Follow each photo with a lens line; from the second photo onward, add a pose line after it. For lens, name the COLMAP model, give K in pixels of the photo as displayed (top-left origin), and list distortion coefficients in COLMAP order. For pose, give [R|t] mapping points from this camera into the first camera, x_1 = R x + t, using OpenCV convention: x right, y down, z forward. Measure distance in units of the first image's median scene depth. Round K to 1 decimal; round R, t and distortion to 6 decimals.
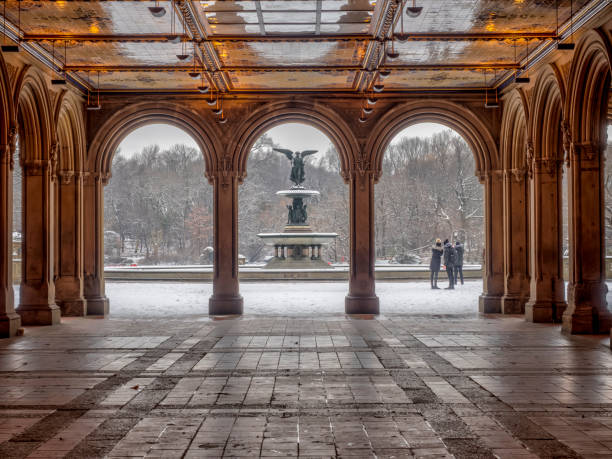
lens RADIAL K [[1410.4, 0, 306.3], [0, 1410.4, 229.5], [0, 0, 1]] dist [0.024724, 0.198982]
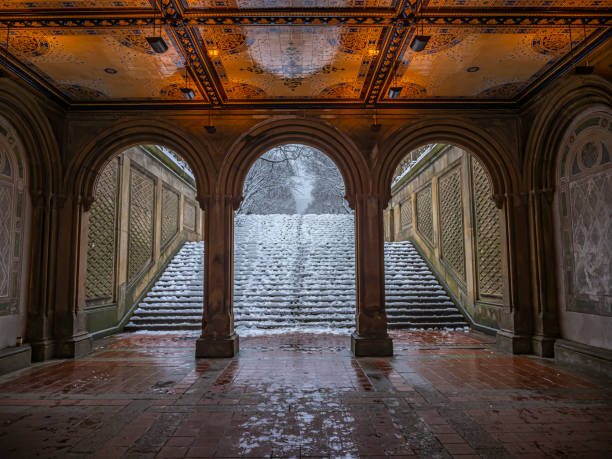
lens RADIAL K [[564.6, 0, 304.9], [0, 564.6, 229.0], [0, 0, 1]] dist [-0.000074, 0.007148]
pose [[0.999978, -0.000435, 0.006673, -0.004403], [0.000934, 0.997193, -0.074867, 0.007539], [-0.006621, 0.074872, 0.997171, 0.647013]]
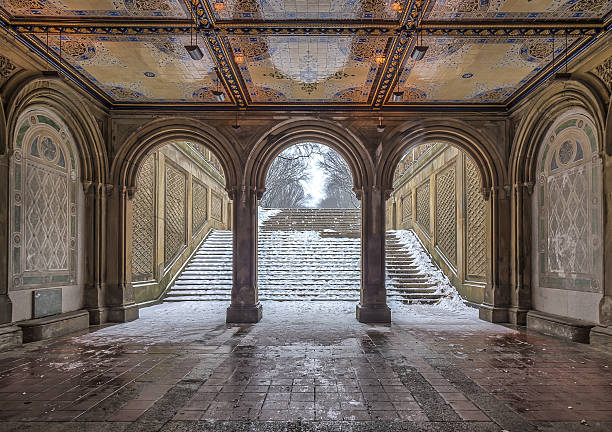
lens RADIAL K [[1149.1, 0, 305.8], [0, 1149.1, 215.6], [0, 0, 1]] dist [-0.183341, -0.020731]
pose [[0.999918, 0.007903, -0.010117, -0.002840], [-0.008174, 0.999601, -0.027037, 0.003782], [0.009899, 0.027117, 0.999583, 0.174637]]
